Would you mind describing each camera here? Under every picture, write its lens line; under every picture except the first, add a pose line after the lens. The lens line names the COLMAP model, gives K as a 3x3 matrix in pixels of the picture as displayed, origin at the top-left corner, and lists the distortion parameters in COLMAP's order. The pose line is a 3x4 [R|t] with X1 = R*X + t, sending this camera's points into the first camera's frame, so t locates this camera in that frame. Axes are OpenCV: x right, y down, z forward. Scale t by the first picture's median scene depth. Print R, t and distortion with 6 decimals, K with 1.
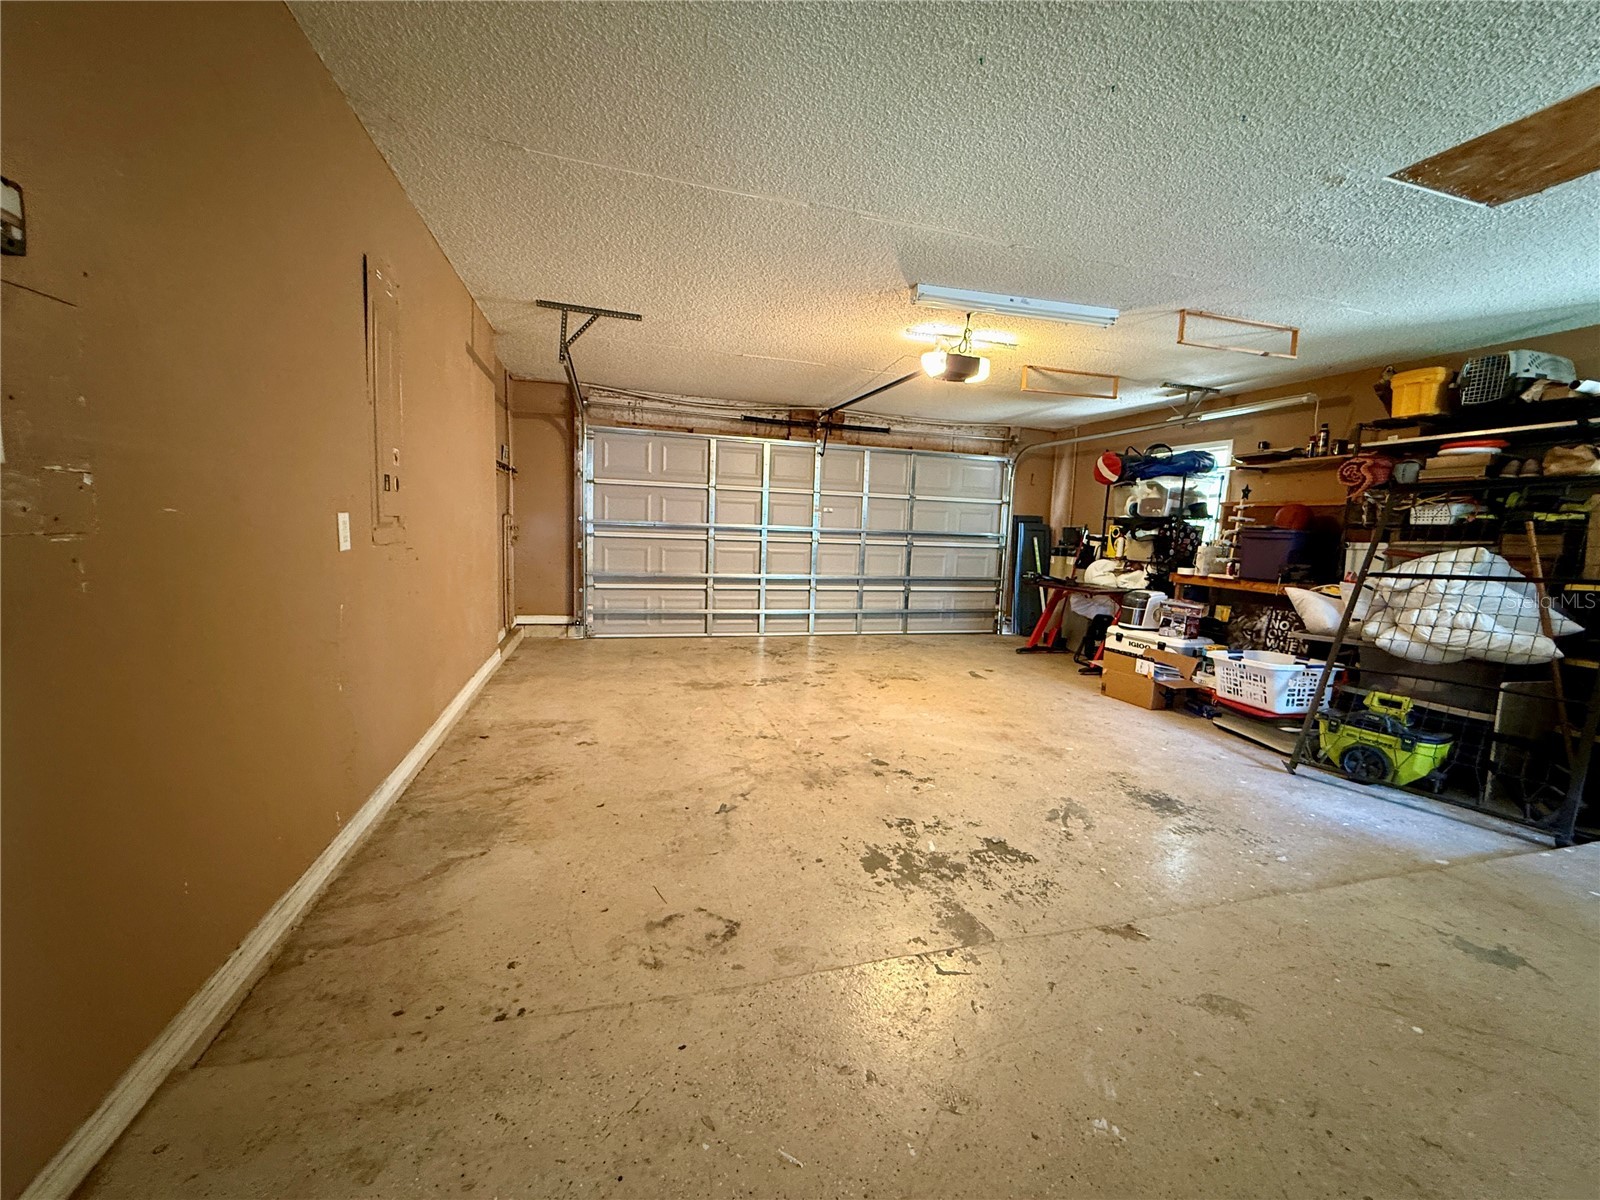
lens RADIAL K [[641.6, 0, 798.0], [0, 641.6, 598.7], [0, 0, 1]] dist [-0.000440, 0.000411]
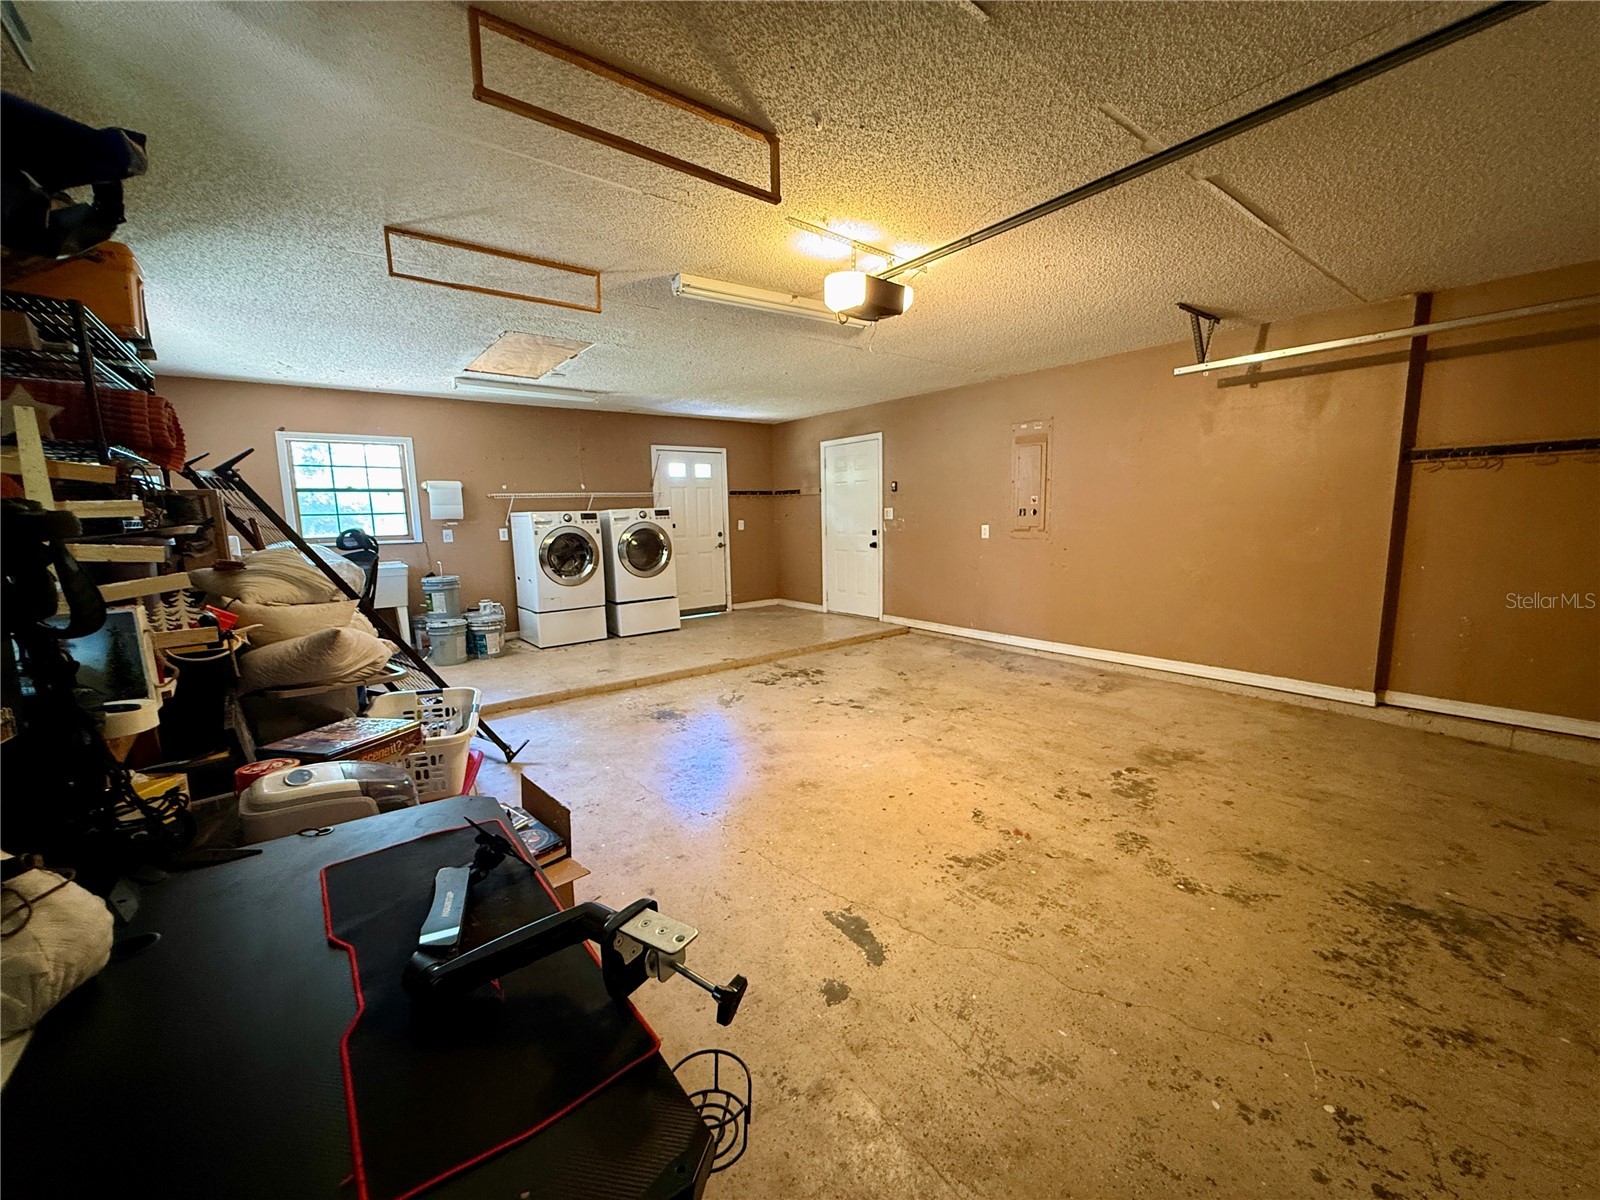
lens RADIAL K [[641.6, 0, 808.2], [0, 641.6, 601.3], [0, 0, 1]] dist [-0.000440, 0.000411]
pose [[-0.922294, 0.031026, -0.385242, 0.670527], [-0.062522, 0.971667, 0.227936, -0.235415], [0.381399, 0.234310, -0.894222, 1.933297]]
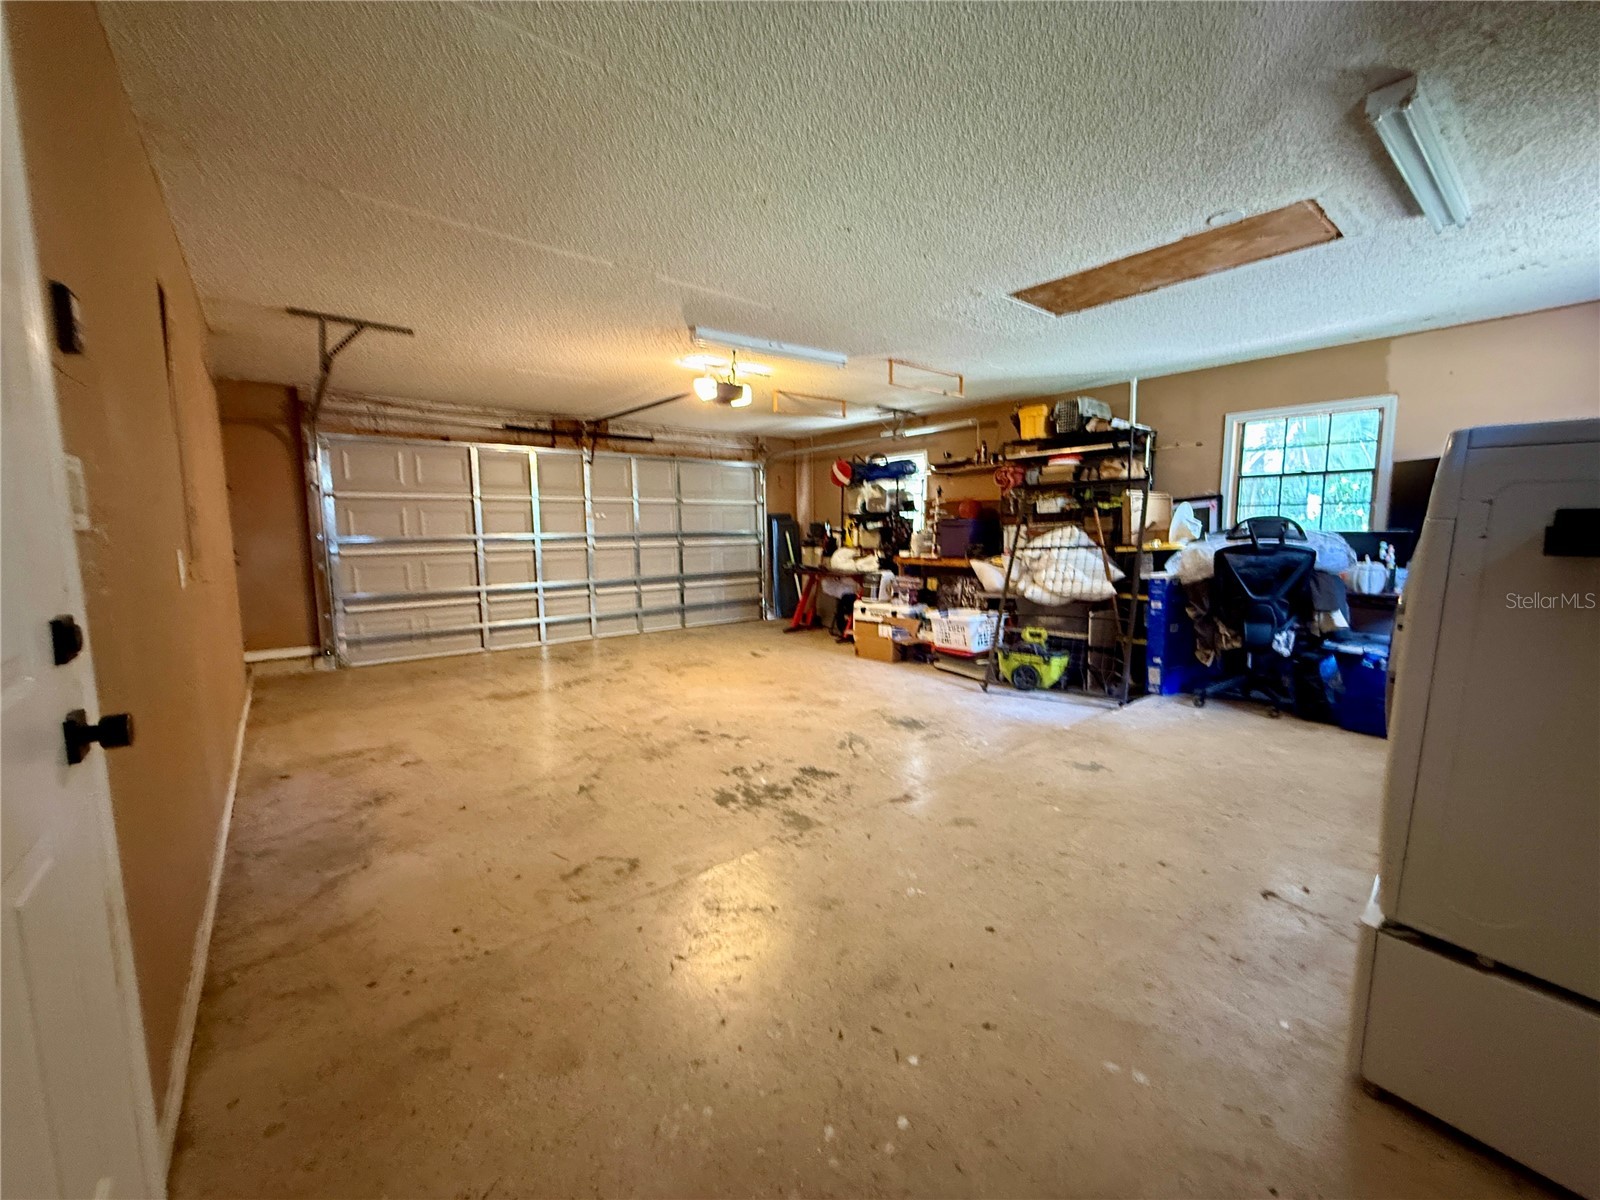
lens RADIAL K [[641.6, 0, 798.1], [0, 641.6, 596.1], [0, 0, 1]] dist [-0.000440, 0.000411]
pose [[0.921456, -0.087071, 0.378598, -0.123483], [0.087074, 0.996054, 0.017148, 0.001035], [-0.378598, 0.017165, 0.925402, -0.151009]]
